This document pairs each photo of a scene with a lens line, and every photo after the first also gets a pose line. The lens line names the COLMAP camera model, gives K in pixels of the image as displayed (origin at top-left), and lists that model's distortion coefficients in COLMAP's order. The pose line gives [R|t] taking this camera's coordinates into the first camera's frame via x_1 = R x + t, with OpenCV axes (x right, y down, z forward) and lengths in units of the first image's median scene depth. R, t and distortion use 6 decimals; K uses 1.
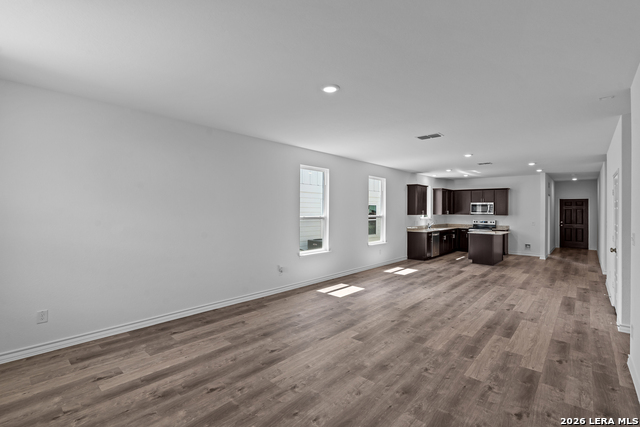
lens RADIAL K [[298.1, 0, 319.0], [0, 298.1, 205.1], [0, 0, 1]] dist [-0.003492, 0.000281]
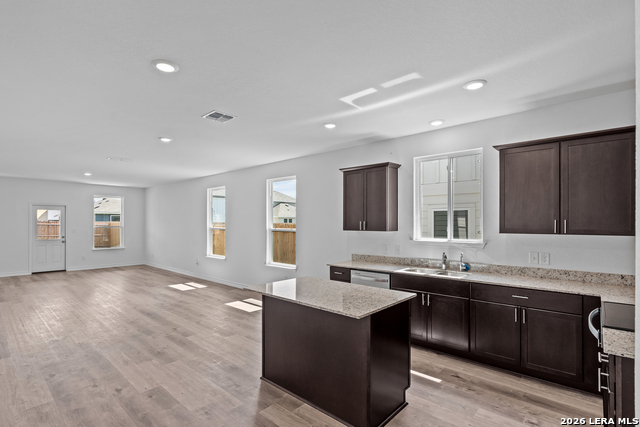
lens RADIAL K [[304.1, 0, 310.3], [0, 304.1, 227.2], [0, 0, 1]] dist [-0.019742, 0.000058]
pose [[-0.000927, 0.005017, -0.999987, 2.103206], [0.019072, 0.999806, 0.004998, 0.062321], [0.999818, -0.019067, -0.001022, 2.377879]]
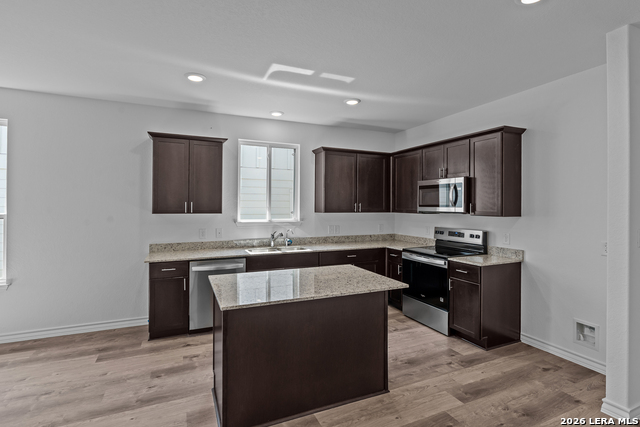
lens RADIAL K [[290.4, 0, 320.0], [0, 290.4, 213.5], [0, 0, 1]] dist [-0.003350, -0.000149]
pose [[0.902923, 0.007821, -0.429731, 1.684658], [0.011043, 0.999082, 0.041386, 0.049767], [0.429660, -0.042114, 0.902008, 1.880531]]
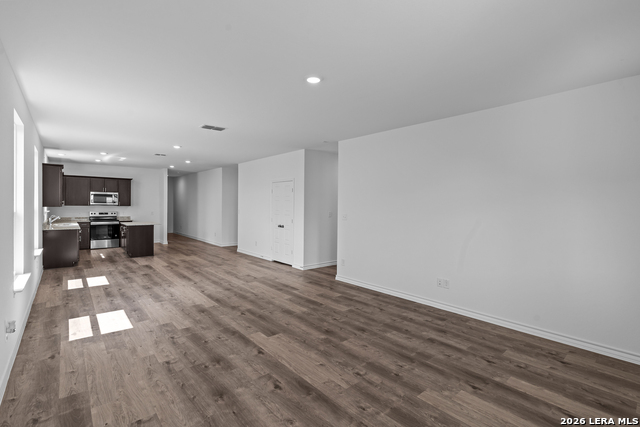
lens RADIAL K [[298.1, 0, 319.0], [0, 298.1, 205.1], [0, 0, 1]] dist [-0.003492, 0.000281]
pose [[0.132040, -0.006204, 0.991225, -0.776396], [-0.026779, 0.999593, 0.009823, 0.013803], [-0.990883, -0.027841, 0.131820, 0.702420]]
